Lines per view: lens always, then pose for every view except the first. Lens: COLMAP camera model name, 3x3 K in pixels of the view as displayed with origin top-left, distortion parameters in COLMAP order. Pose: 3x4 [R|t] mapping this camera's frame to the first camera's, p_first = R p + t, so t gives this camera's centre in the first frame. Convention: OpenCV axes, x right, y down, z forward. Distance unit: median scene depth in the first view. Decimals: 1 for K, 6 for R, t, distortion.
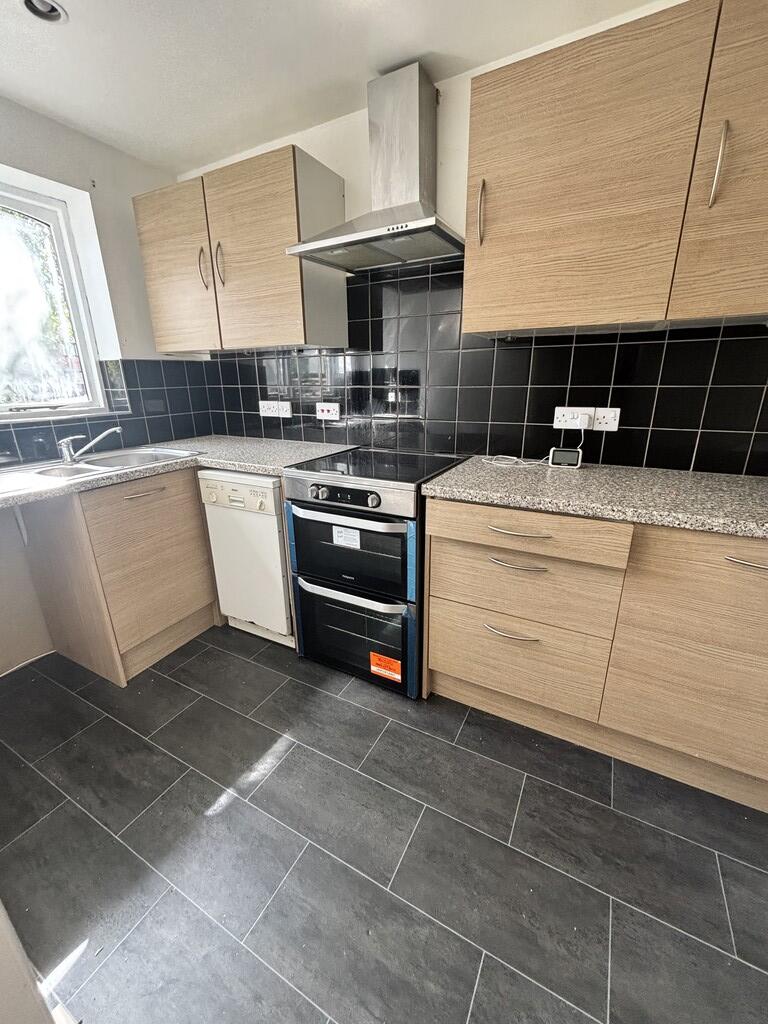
lens RADIAL K [[414.9, 0, 381.7], [0, 414.9, 512.4], [0, 0, 1]] dist [-0.004564, 0.000517]
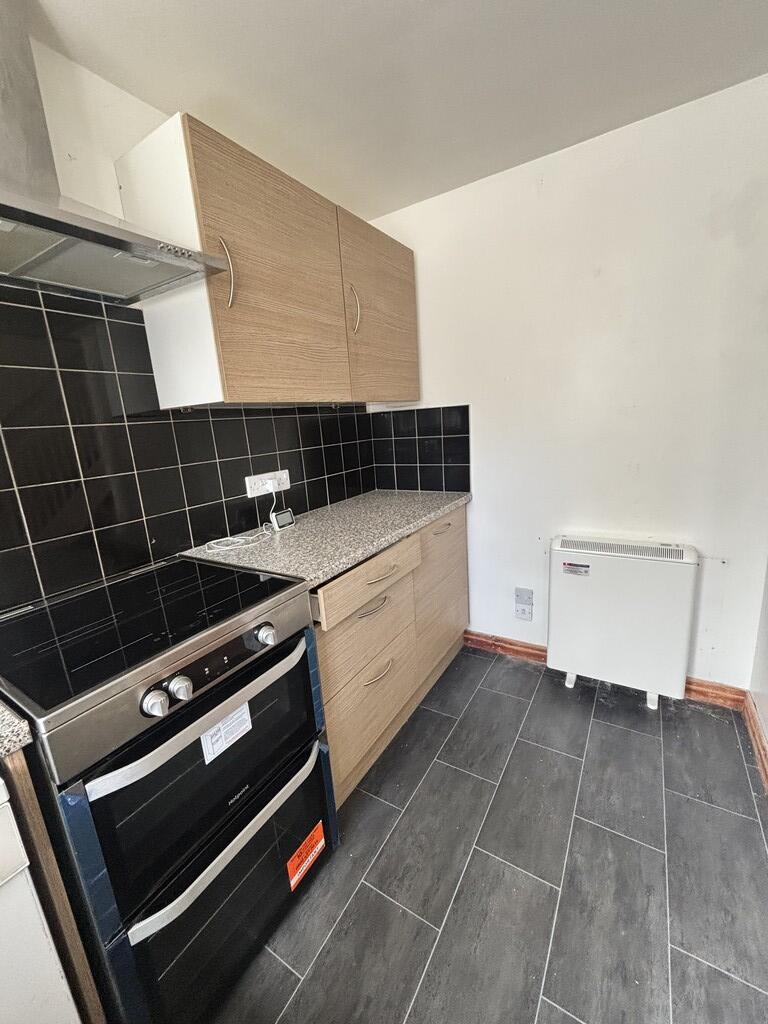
lens RADIAL K [[414.9, 0, 381.4], [0, 414.9, 513.5], [0, 0, 1]] dist [-0.004564, 0.000517]
pose [[0.057679, -0.212563, 0.975444, -0.617929], [0.379037, 0.908572, 0.175578, -0.254215], [-0.923582, 0.359602, 0.132974, 0.668894]]
